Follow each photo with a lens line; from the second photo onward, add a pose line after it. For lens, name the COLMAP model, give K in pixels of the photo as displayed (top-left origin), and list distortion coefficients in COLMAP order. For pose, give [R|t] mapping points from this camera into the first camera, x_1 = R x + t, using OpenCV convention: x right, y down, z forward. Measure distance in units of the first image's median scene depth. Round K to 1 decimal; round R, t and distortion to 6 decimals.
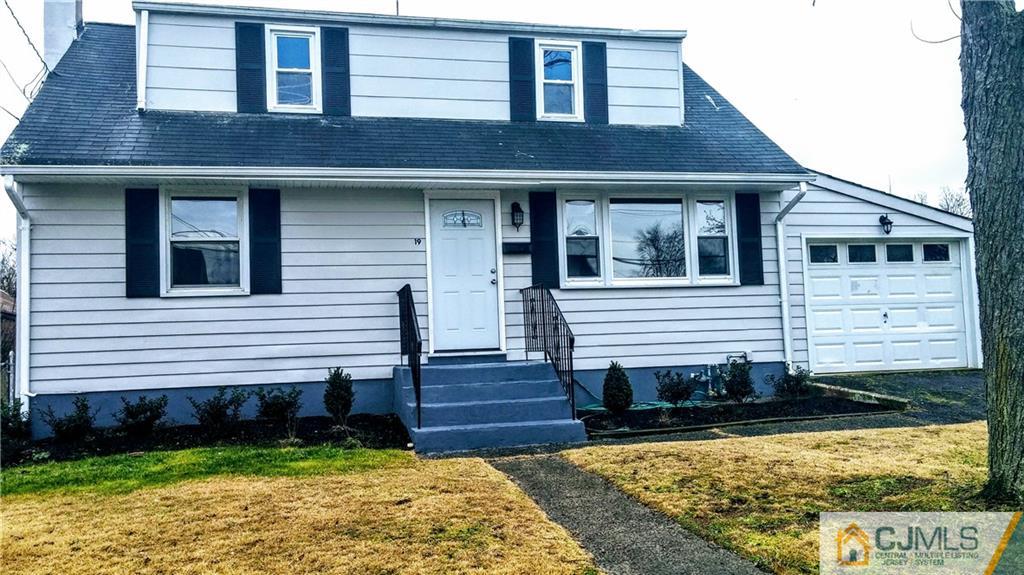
lens RADIAL K [[873.3, 0, 516.4], [0, 873.3, 289.6], [0, 0, 1]] dist [0.045034, -0.010451]
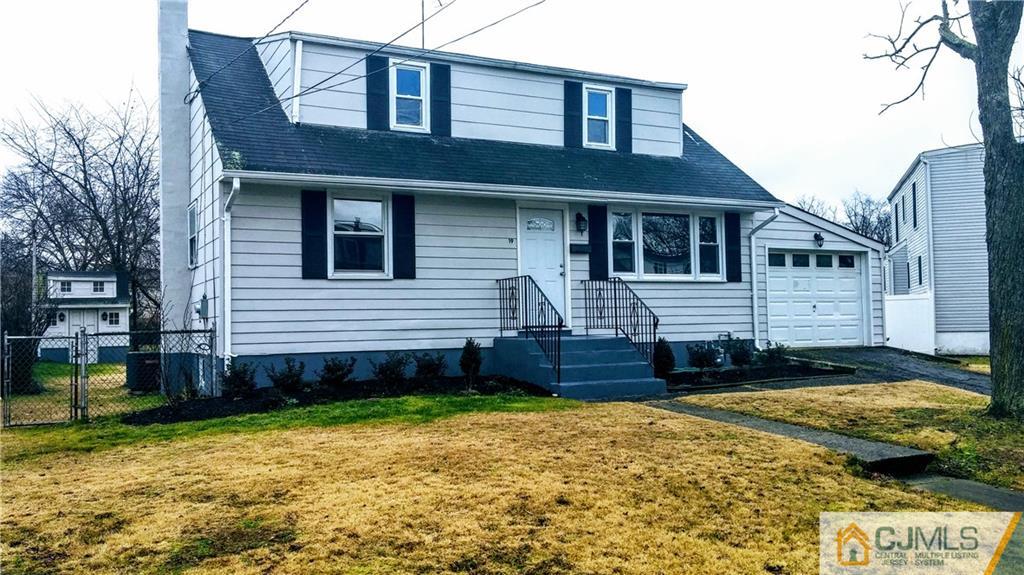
lens RADIAL K [[873.3, 0, 513.5], [0, 873.3, 289.0], [0, 0, 1]] dist [0.045034, -0.010451]
pose [[0.972503, 0.029003, 0.231077, -0.385090], [-0.034412, 0.999219, 0.019413, -0.009158], [-0.230333, -0.026831, 0.972742, -0.235727]]
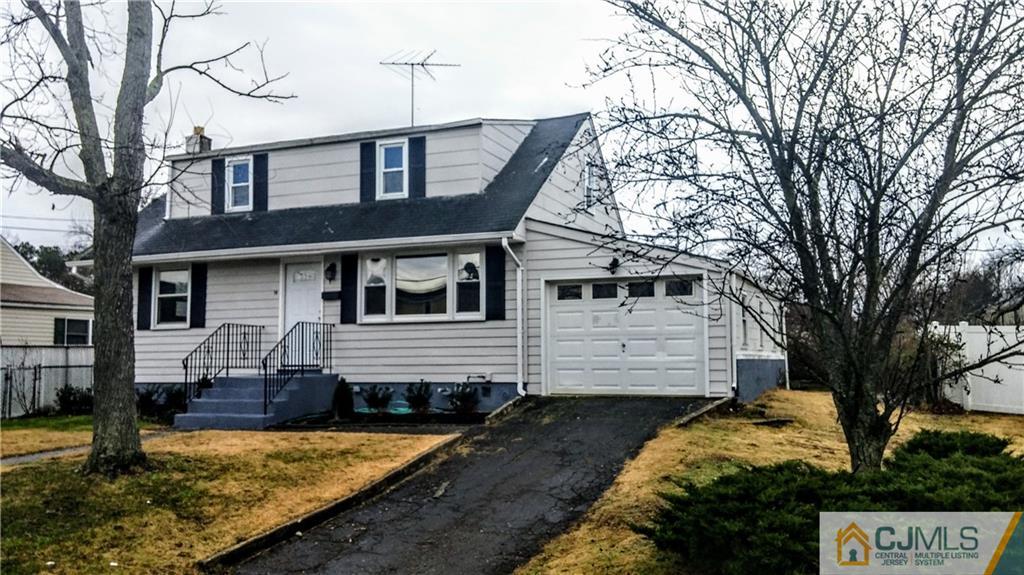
lens RADIAL K [[792.6, 0, 547.4], [0, 792.6, 304.8], [0, 0, 1]] dist [0.032475, -0.000134]
pose [[0.827959, -0.009262, -0.560713, 1.004882], [0.015900, 0.999849, 0.006962, -0.034726], [0.560564, -0.014679, 0.827981, 0.115929]]
